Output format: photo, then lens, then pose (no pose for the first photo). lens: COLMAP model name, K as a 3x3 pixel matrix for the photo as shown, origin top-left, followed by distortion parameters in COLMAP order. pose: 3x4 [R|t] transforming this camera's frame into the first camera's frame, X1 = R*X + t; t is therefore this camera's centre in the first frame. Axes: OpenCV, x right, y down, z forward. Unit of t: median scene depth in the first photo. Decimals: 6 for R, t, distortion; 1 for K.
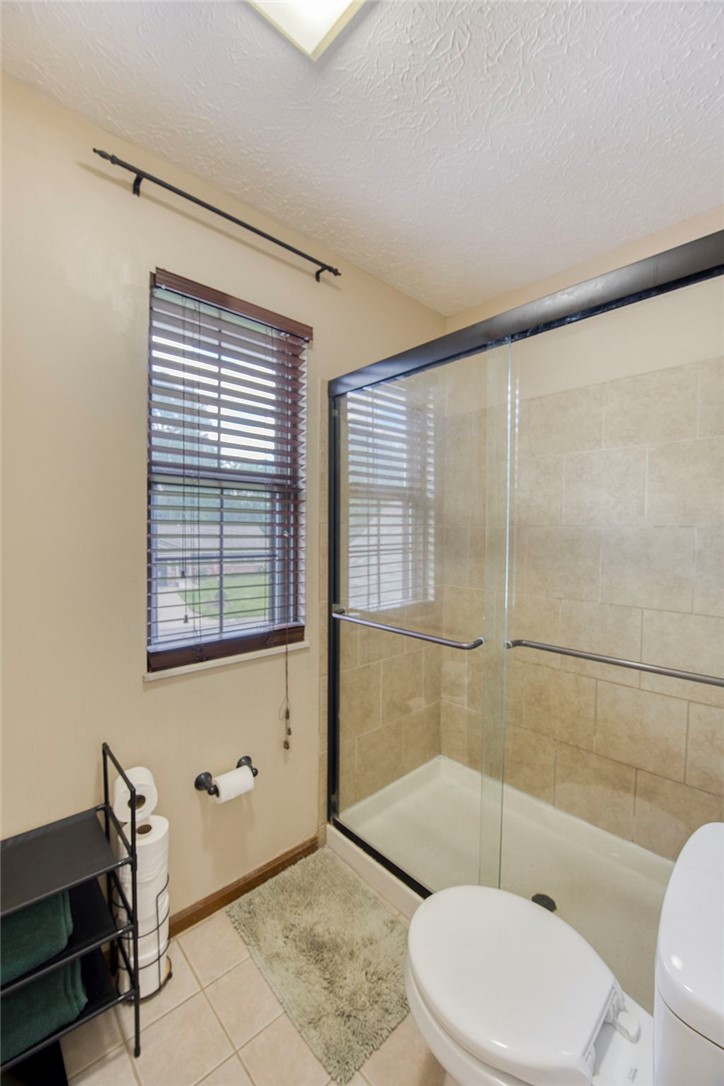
lens RADIAL K [[441.2, 0, 367.2], [0, 441.2, 538.9], [0, 0, 1]] dist [-0.016235, -0.000306]
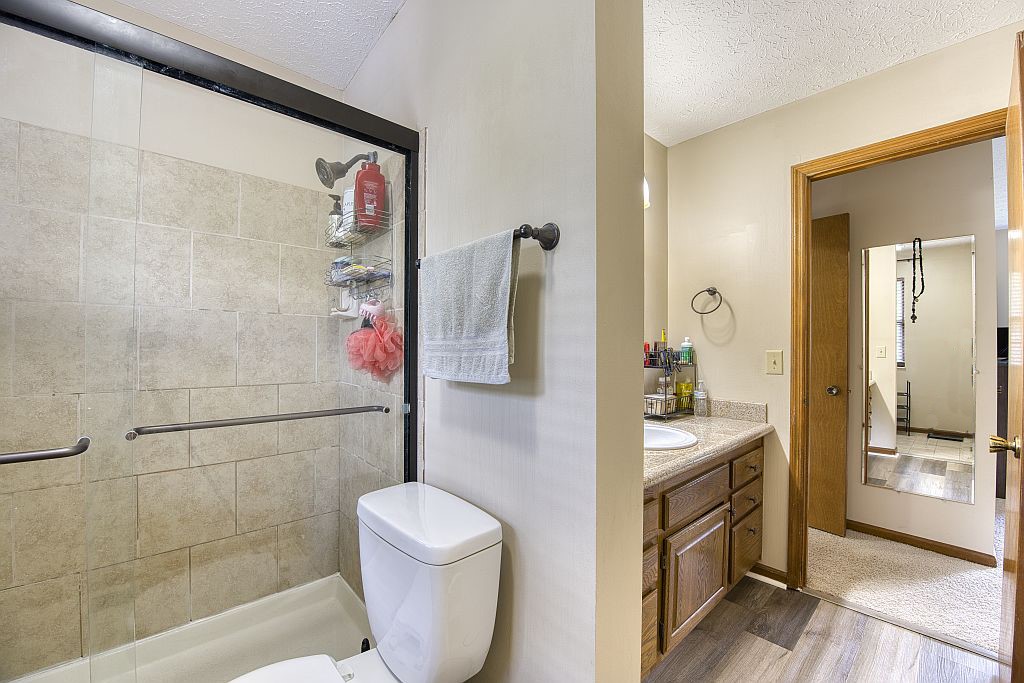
lens RADIAL K [[416.0, 0, 515.8], [0, 416.0, 344.4], [0, 0, 1]] dist [-0.016235, -0.000306]
pose [[0.021350, -0.002600, 0.999769, -0.313861], [0.017462, 0.999845, 0.002227, 0.065375], [-0.999620, 0.017410, 0.021392, 0.210684]]
